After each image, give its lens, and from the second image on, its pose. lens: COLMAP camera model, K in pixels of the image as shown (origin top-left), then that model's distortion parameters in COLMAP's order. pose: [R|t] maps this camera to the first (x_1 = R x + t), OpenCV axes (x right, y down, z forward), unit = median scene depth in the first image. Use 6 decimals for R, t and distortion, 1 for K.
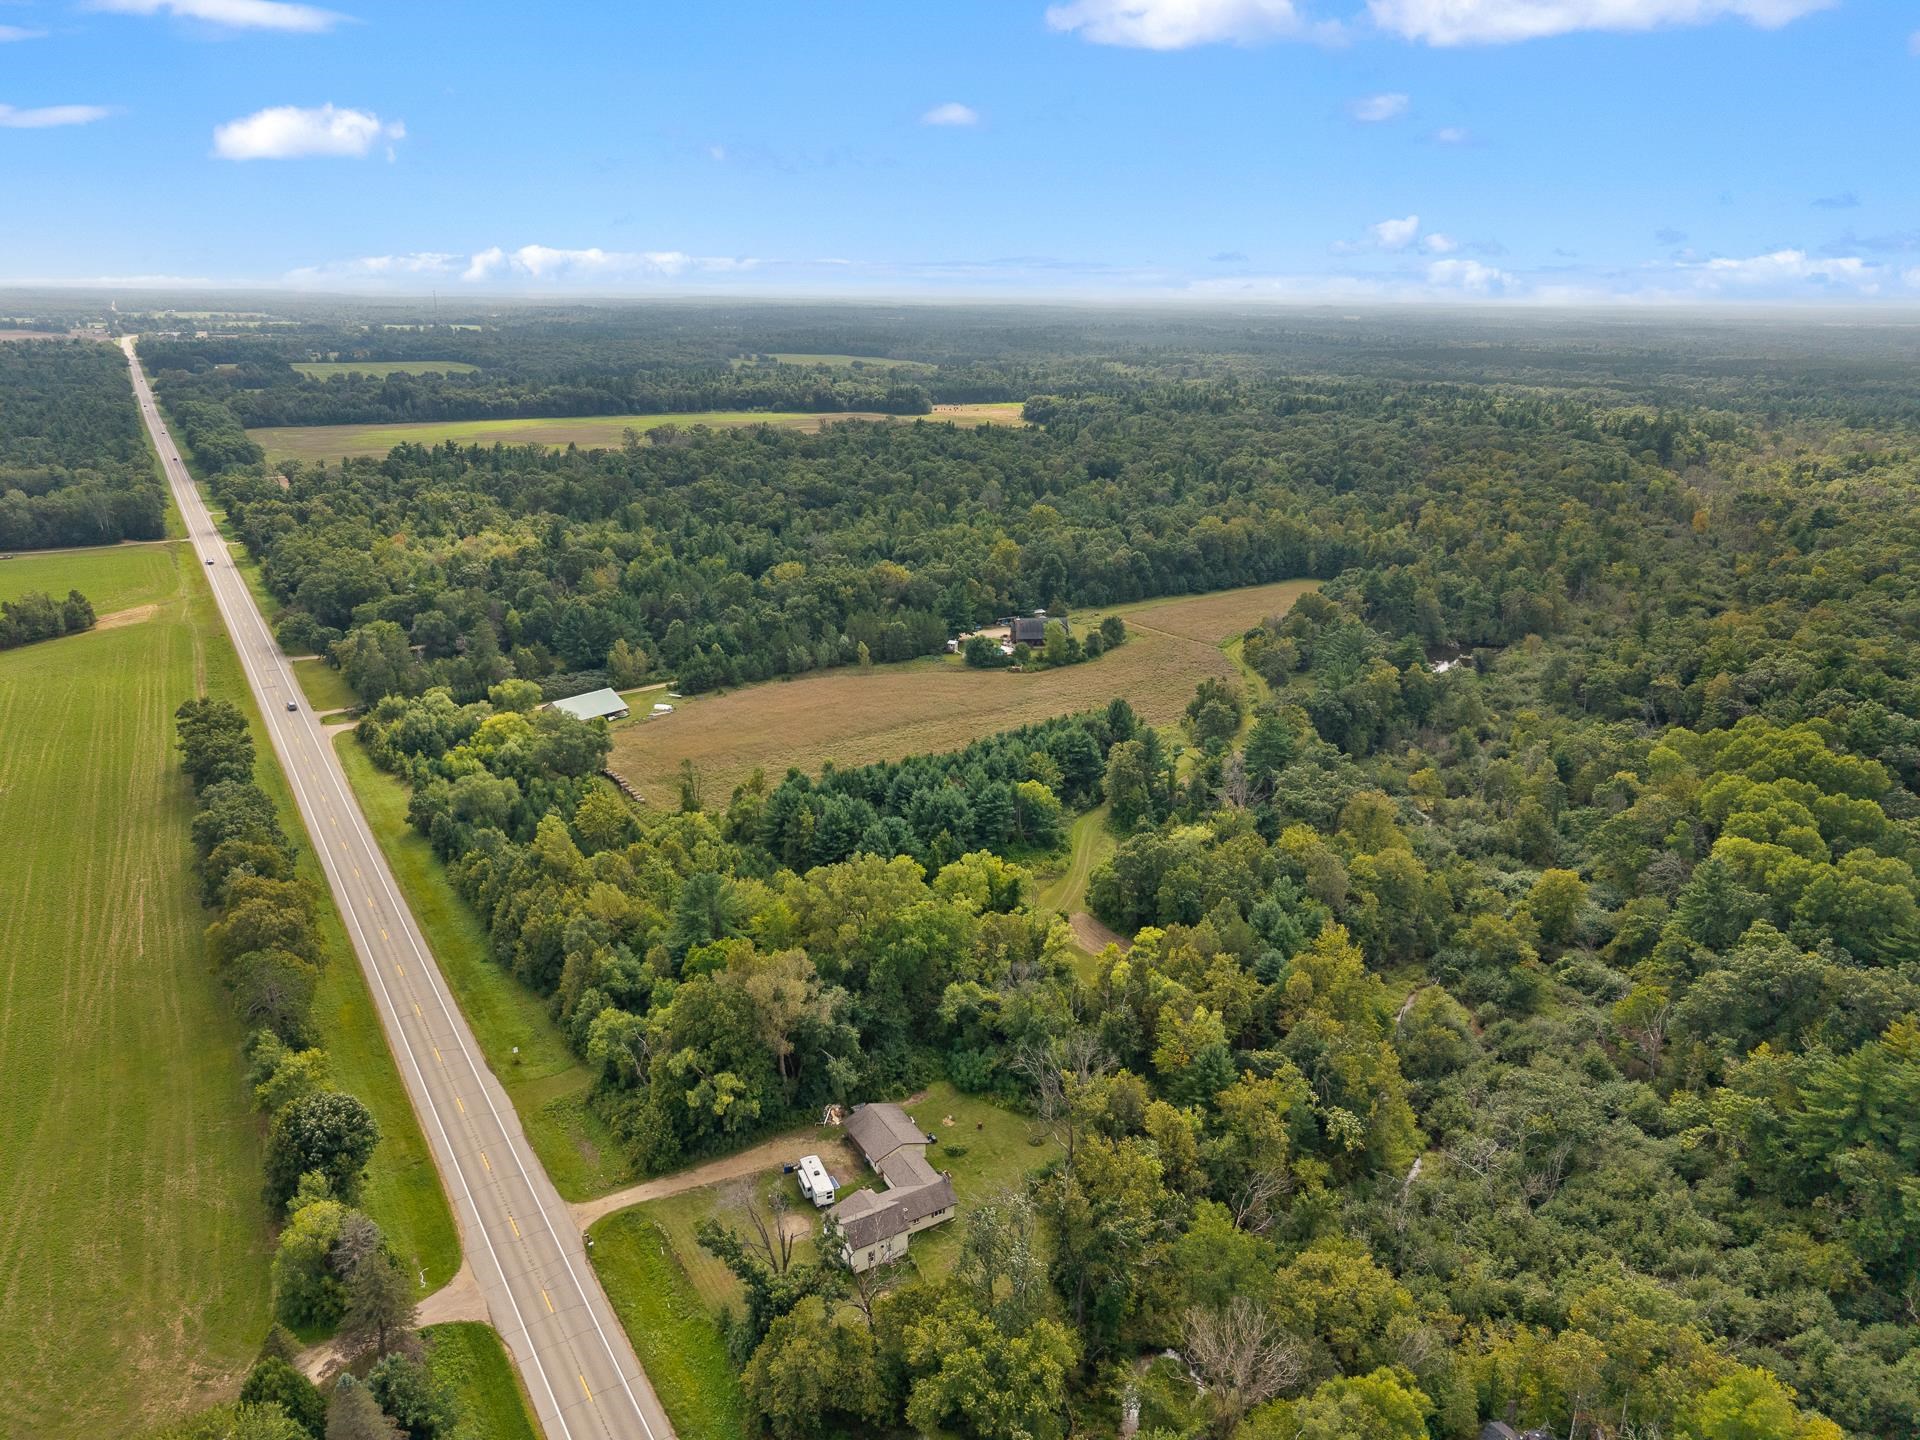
lens RADIAL K [[1313.0, 0, 958.5], [0, 1313.0, 719.8], [0, 0, 1]] dist [0.012789, -0.015550]
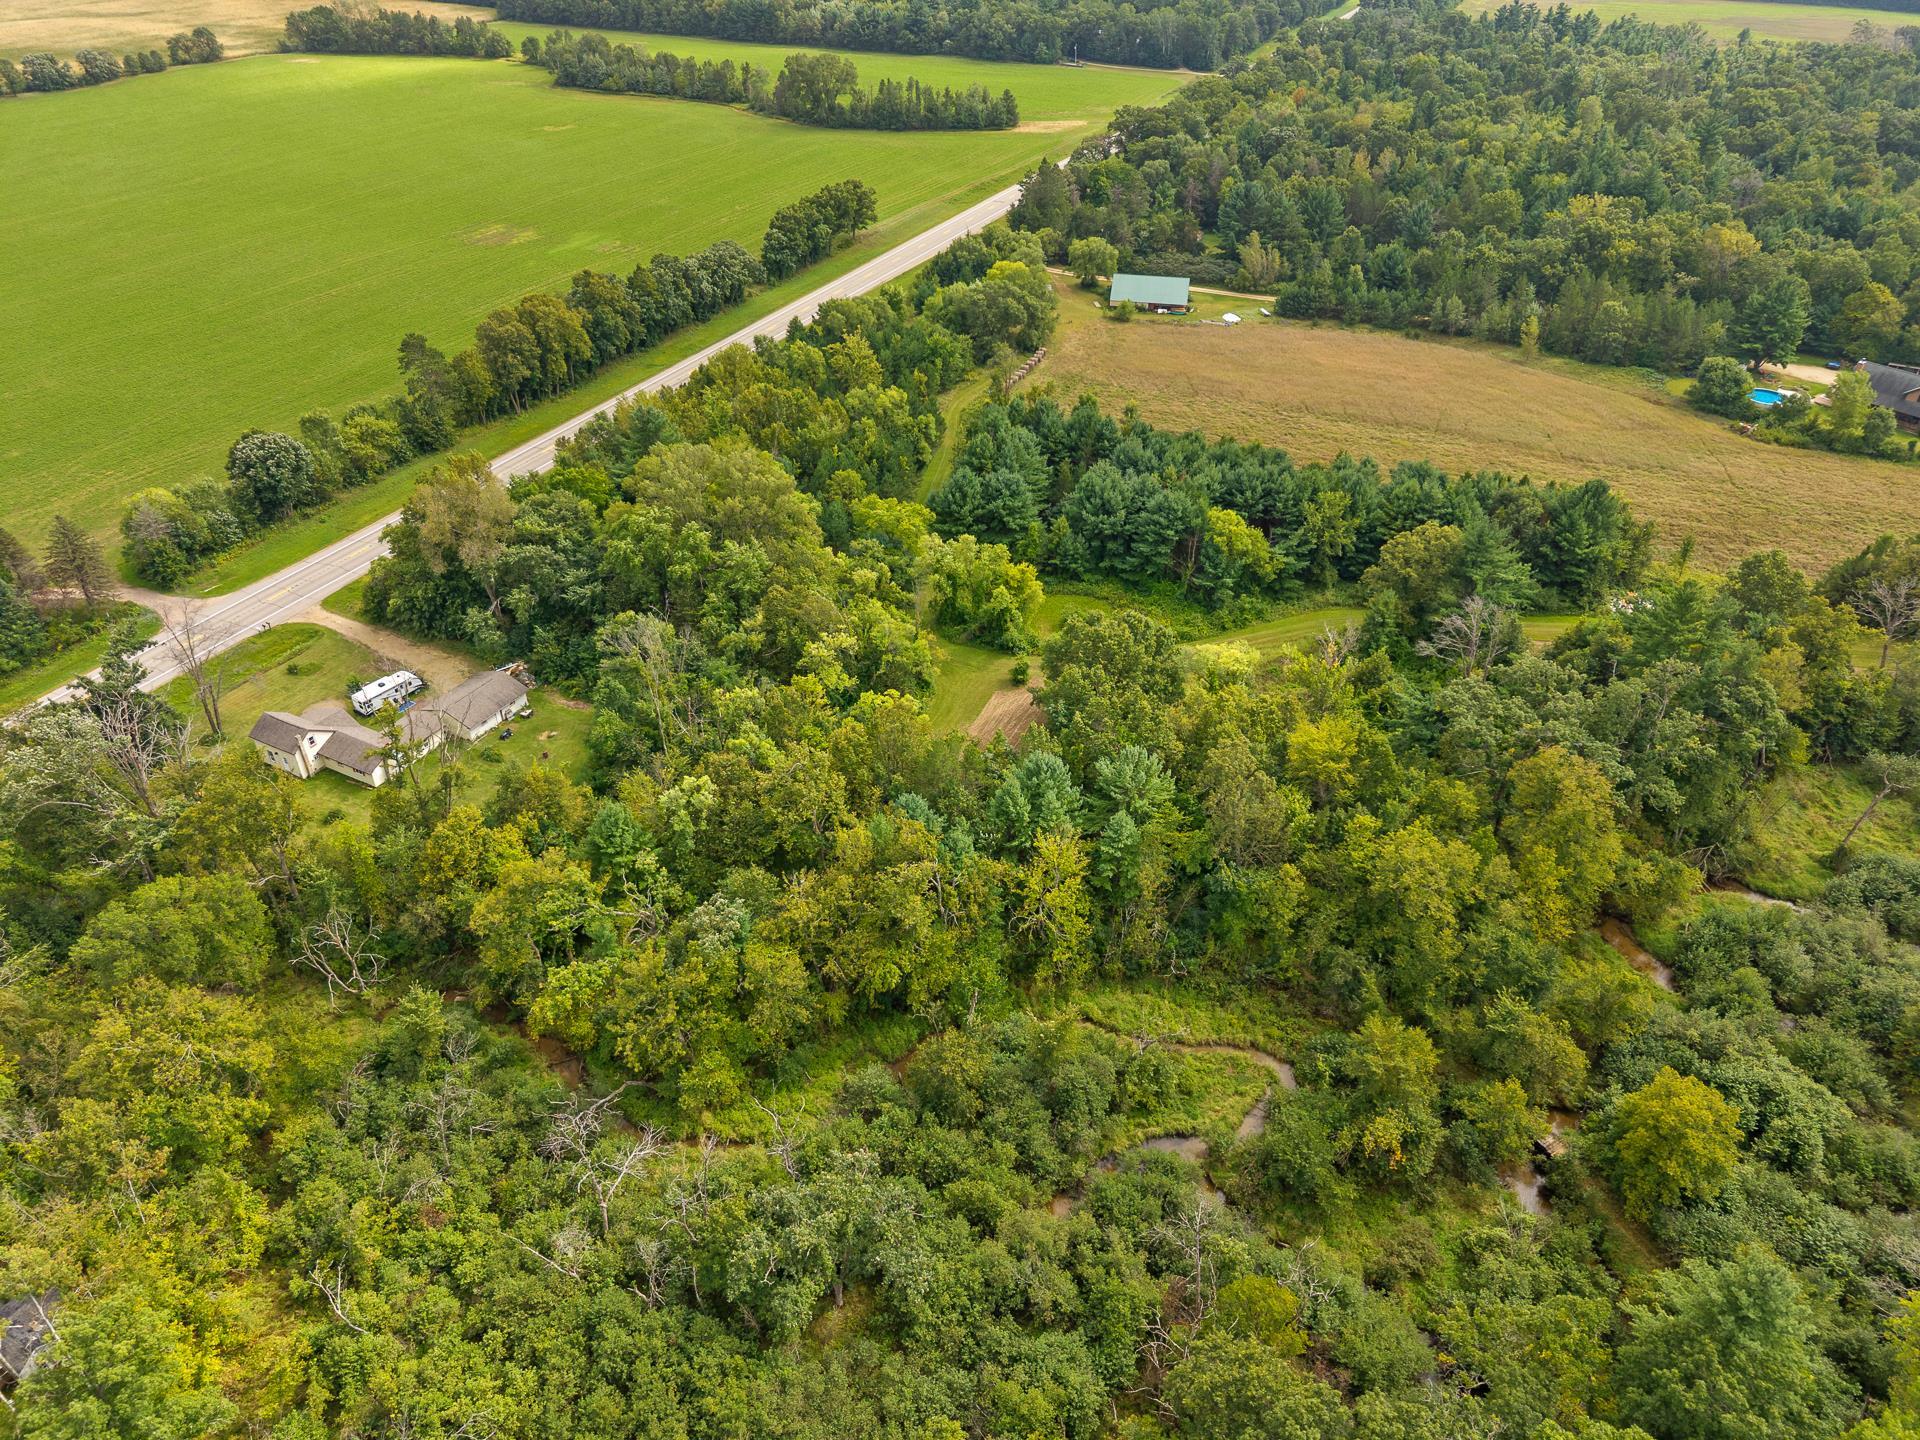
lens RADIAL K [[1313.0, 0, 977.1], [0, 1313.0, 722.6], [0, 0, 1]] dist [0.012789, -0.015550]
pose [[0.525833, 0.479157, -0.702786, 0.532477], [-0.279039, 0.877685, 0.389622, -0.086495], [0.803515, -0.008771, 0.595220, 0.500941]]
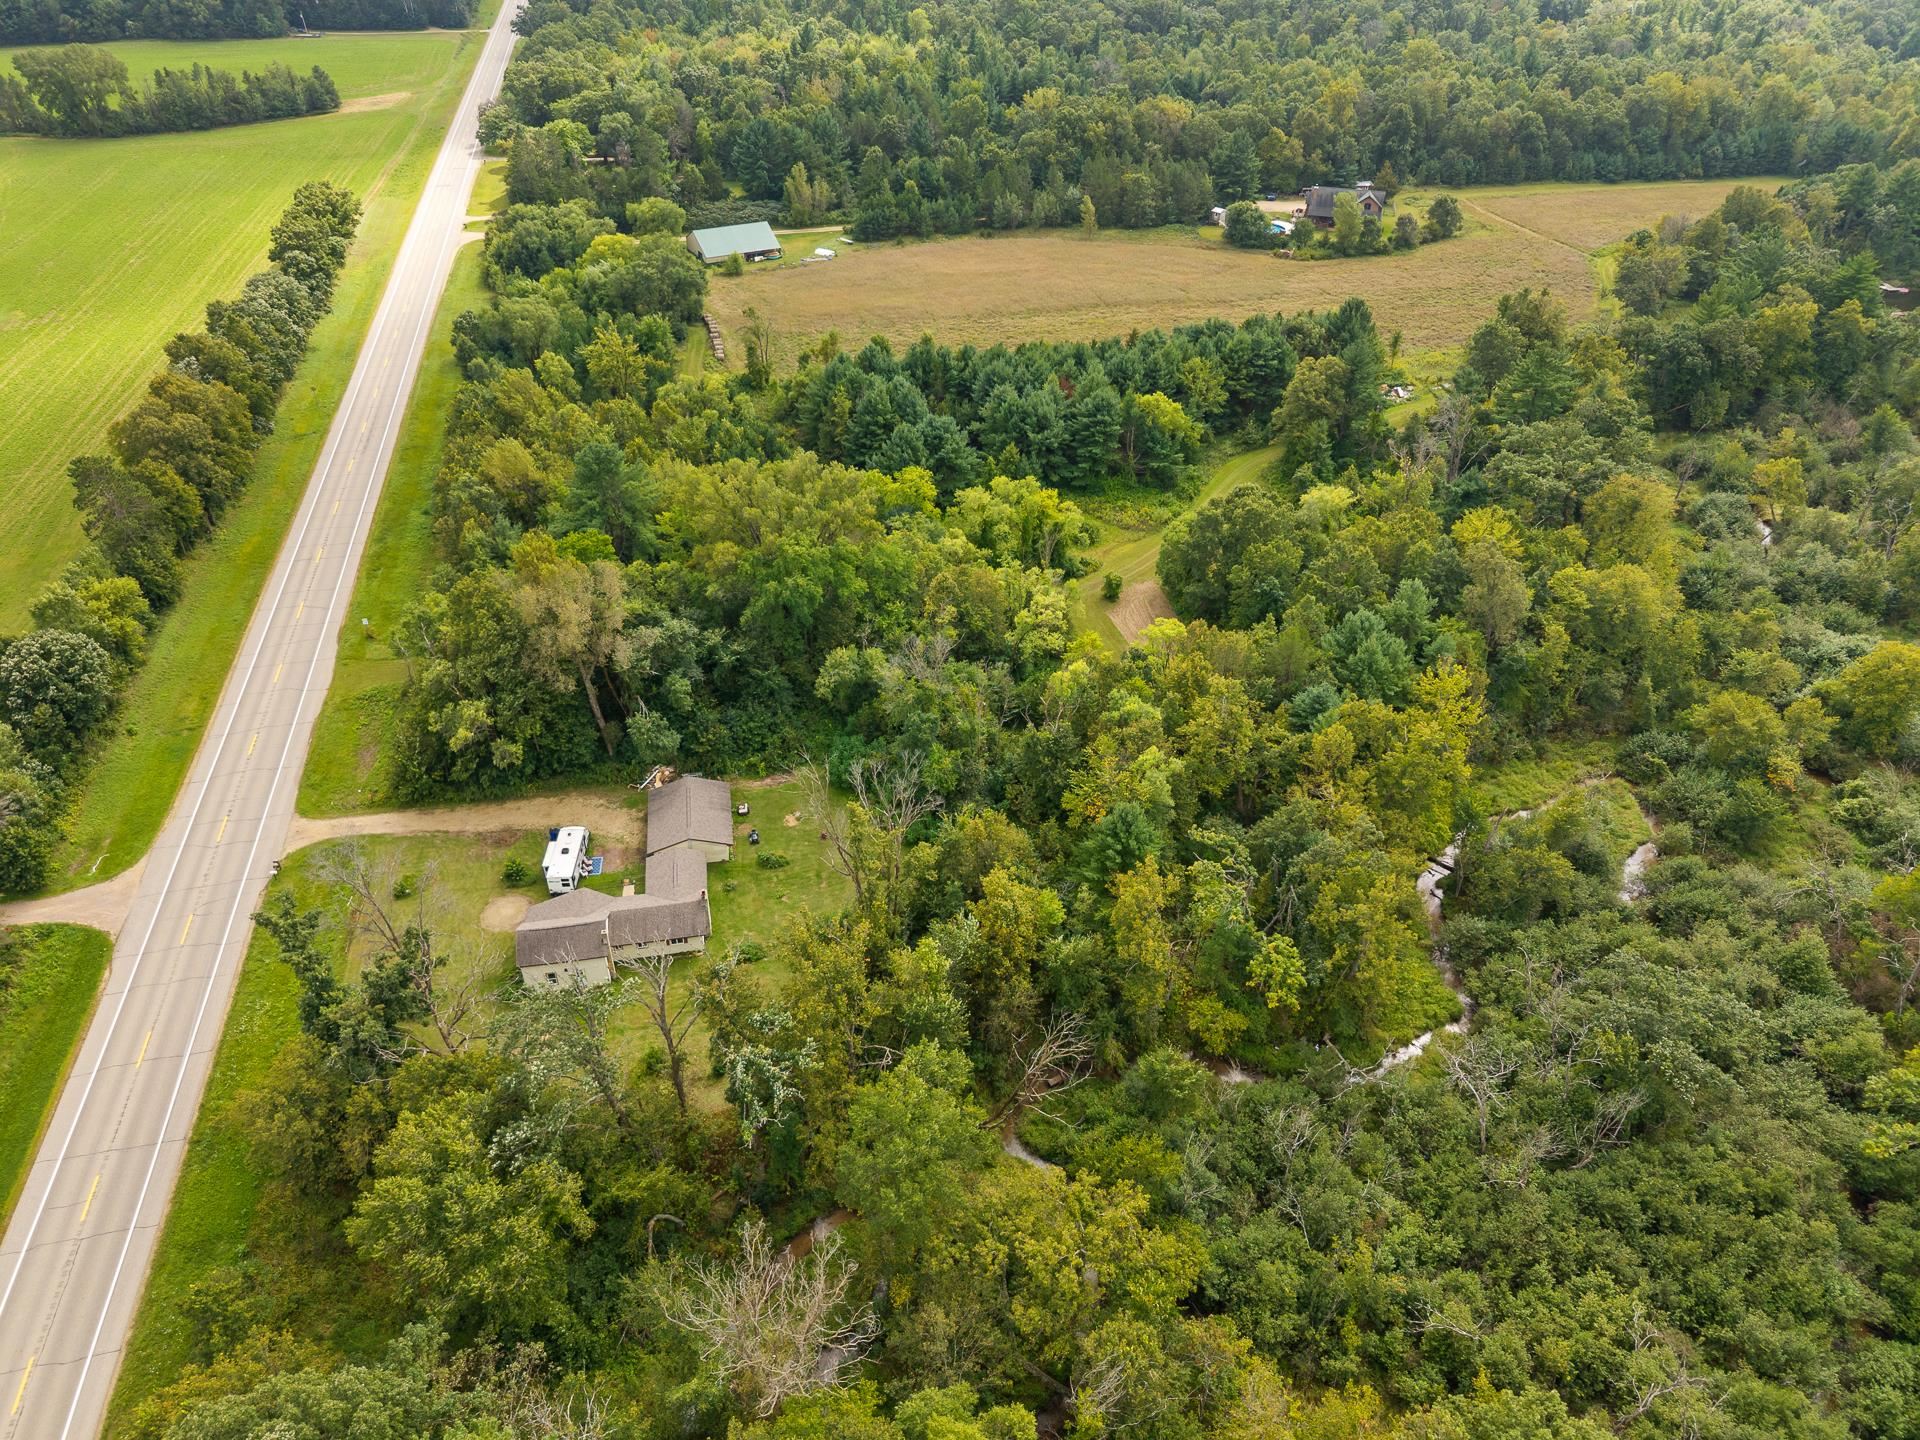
lens RADIAL K [[1313.0, 0, 954.5], [0, 1313.0, 704.1], [0, 0, 1]] dist [0.012789, -0.015550]
pose [[0.938509, 0.201028, -0.280695, 0.196218], [-0.114045, 0.947875, 0.297536, 0.005961], [0.325876, -0.247228, 0.912515, 0.254974]]
